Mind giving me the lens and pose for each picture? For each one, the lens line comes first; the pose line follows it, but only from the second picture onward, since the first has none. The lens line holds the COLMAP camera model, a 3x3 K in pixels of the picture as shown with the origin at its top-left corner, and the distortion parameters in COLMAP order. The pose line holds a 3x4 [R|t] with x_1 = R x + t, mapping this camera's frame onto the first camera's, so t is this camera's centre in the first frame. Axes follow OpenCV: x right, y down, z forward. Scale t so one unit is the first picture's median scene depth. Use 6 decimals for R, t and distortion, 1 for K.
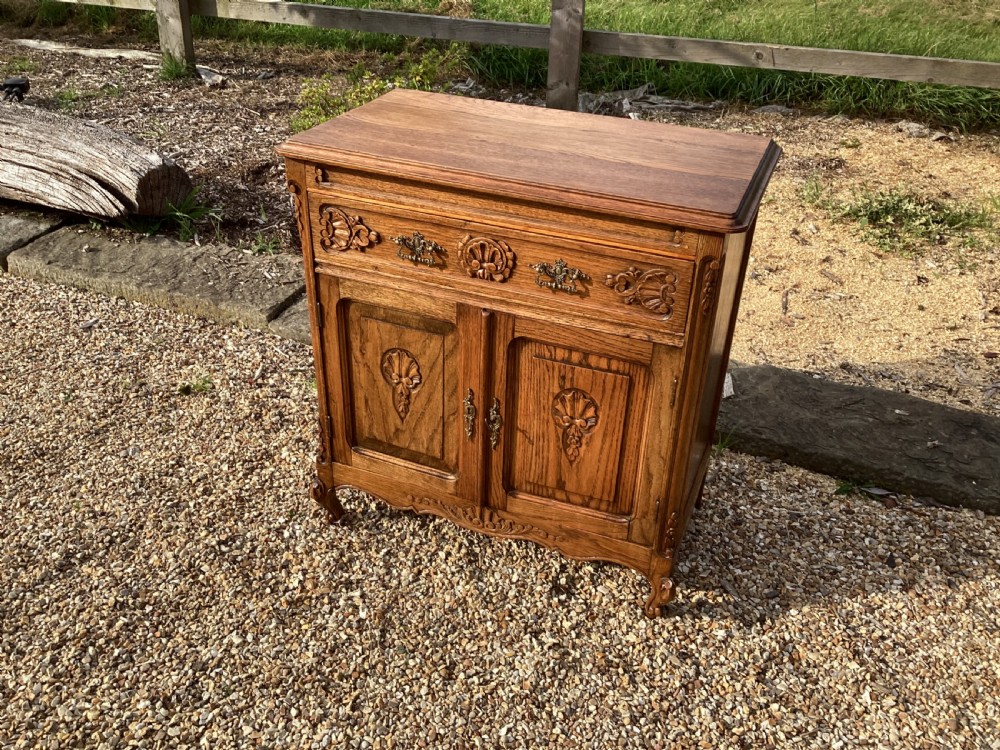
lens RADIAL K [[895.9, 0, 497.1], [0, 895.9, 385.6], [0, 0, 1]] dist [0.100938, -0.215924]
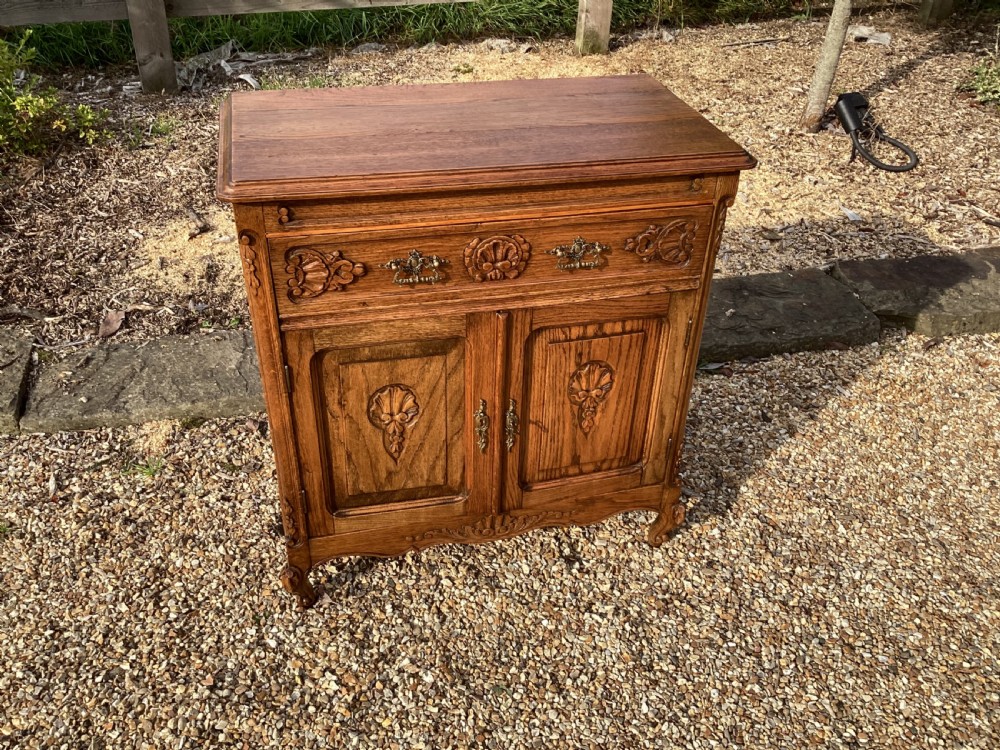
lens RADIAL K [[895.9, 0, 497.1], [0, 895.9, 385.6], [0, 0, 1]] dist [0.100938, -0.215924]
pose [[0.814187, -0.336572, 0.473095, -0.411610], [0.305998, 0.941231, 0.142999, -0.125647], [-0.493422, 0.028338, 0.869328, 0.173154]]
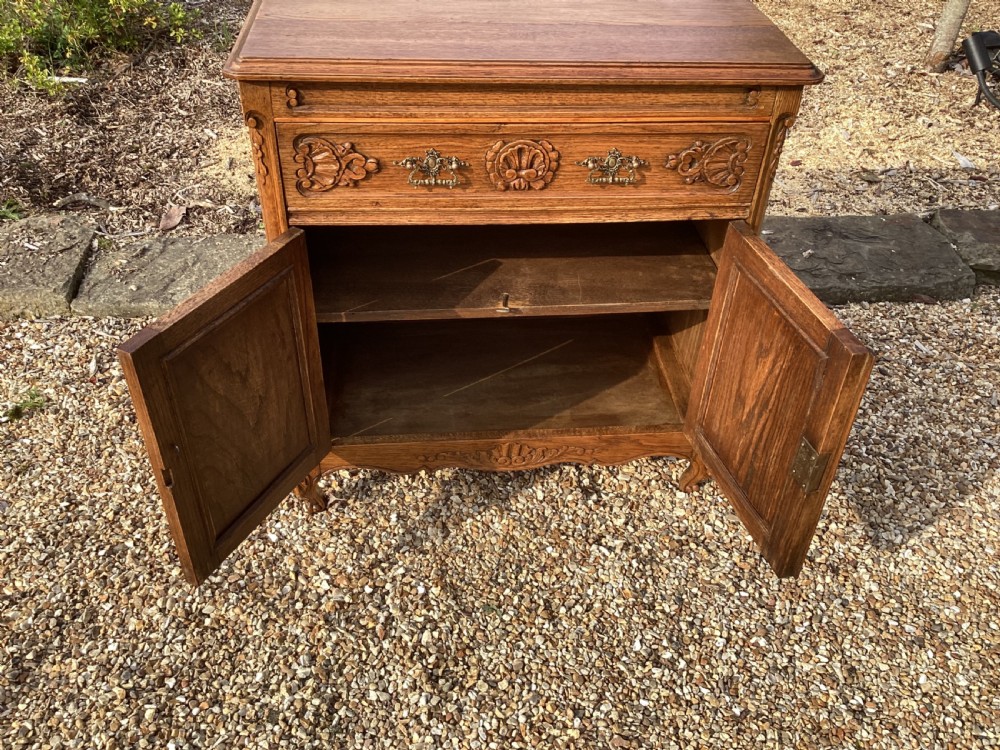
lens RADIAL K [[900.4, 0, 497.0], [0, 900.4, 378.6], [0, 0, 1]] dist [0.105432, -0.218497]
pose [[0.890660, -0.282968, 0.355885, -0.331519], [0.240424, 0.957459, 0.159586, -0.065710], [-0.385904, -0.056573, 0.920803, 0.164959]]
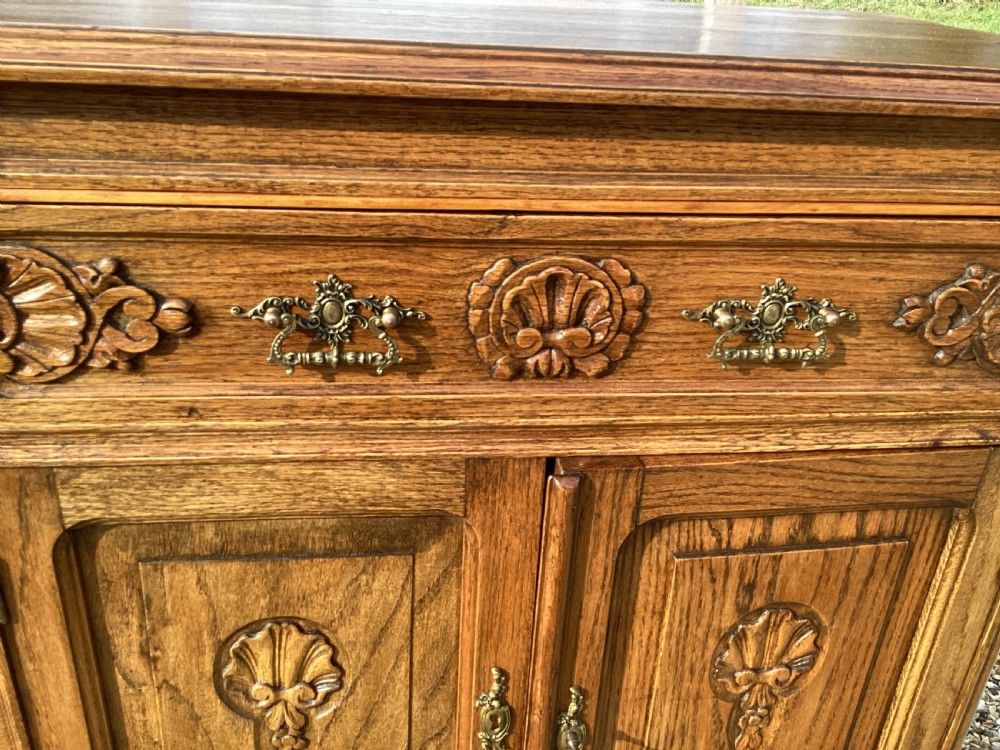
lens RADIAL K [[892.9, 0, 497.3], [0, 892.9, 384.6], [0, 0, 1]] dist [0.101682, -0.202221]
pose [[0.874391, -0.200101, 0.442040, -0.159468], [0.234420, 0.971845, -0.023770, -0.095211], [-0.424838, 0.124408, 0.896680, 0.590454]]
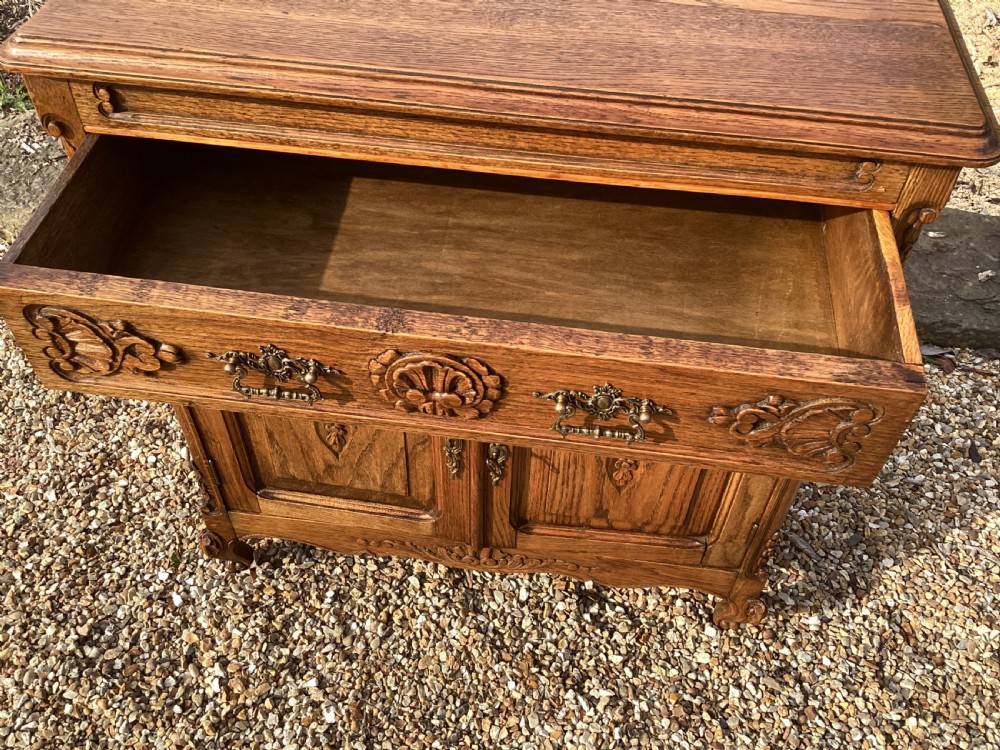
lens RADIAL K [[900.4, 0, 497.0], [0, 900.4, 378.6], [0, 0, 1]] dist [0.105432, -0.218497]
pose [[0.969476, -0.191708, 0.152852, -0.080674], [0.142654, 0.948068, 0.284282, -0.163390], [-0.199413, -0.253800, 0.946478, 0.378588]]
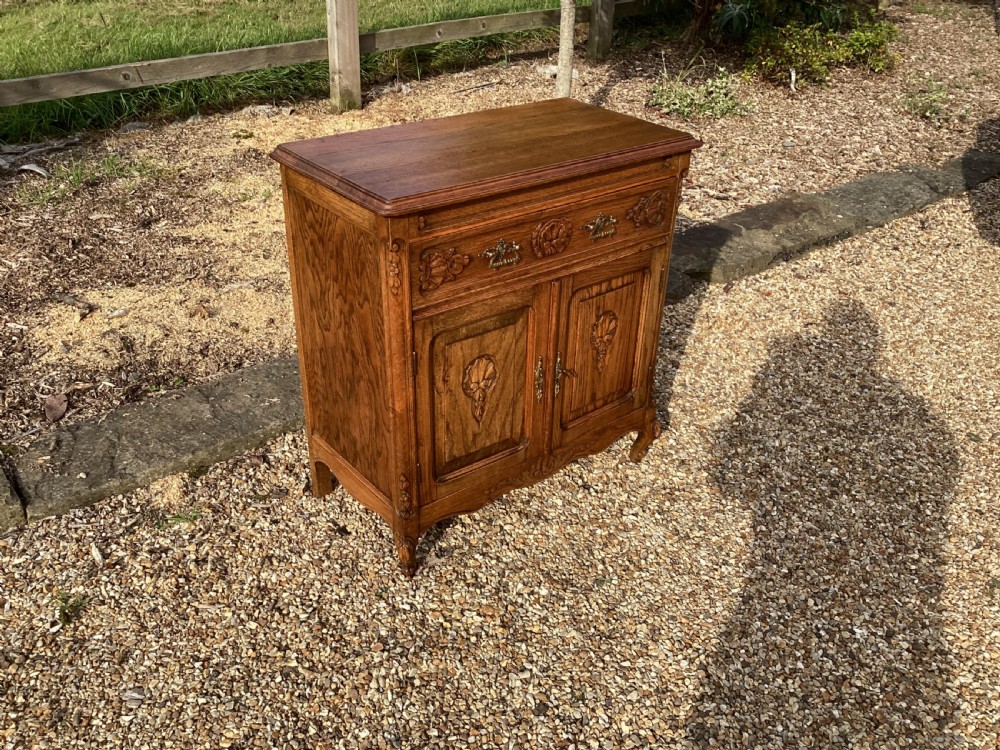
lens RADIAL K [[892.9, 0, 497.3], [0, 892.9, 384.6], [0, 0, 1]] dist [0.101682, -0.202221]
pose [[0.502675, -0.451347, 0.737295, -0.846957], [0.451602, 0.864356, 0.221235, -0.224403], [-0.737139, 0.221754, 0.638319, 0.286097]]
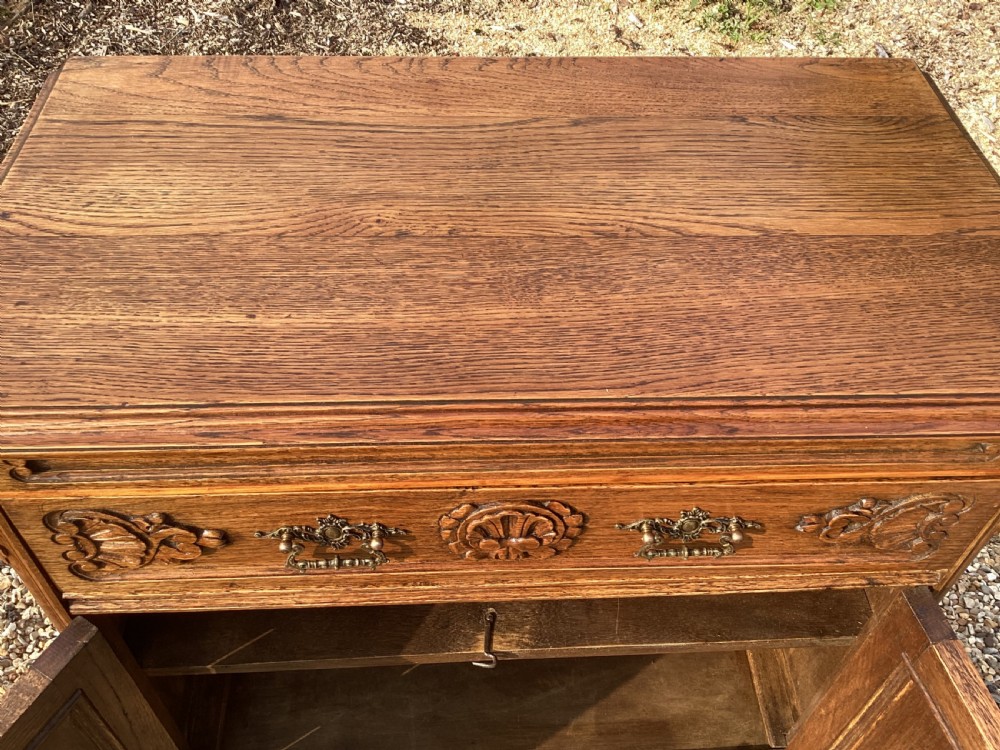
lens RADIAL K [[900.4, 0, 497.0], [0, 900.4, 378.6], [0, 0, 1]] dist [0.105432, -0.218497]
pose [[0.906924, -0.315780, 0.278876, -0.097957], [0.223839, 0.921965, 0.316032, -0.291326], [-0.356910, -0.224193, 0.906837, 0.525138]]
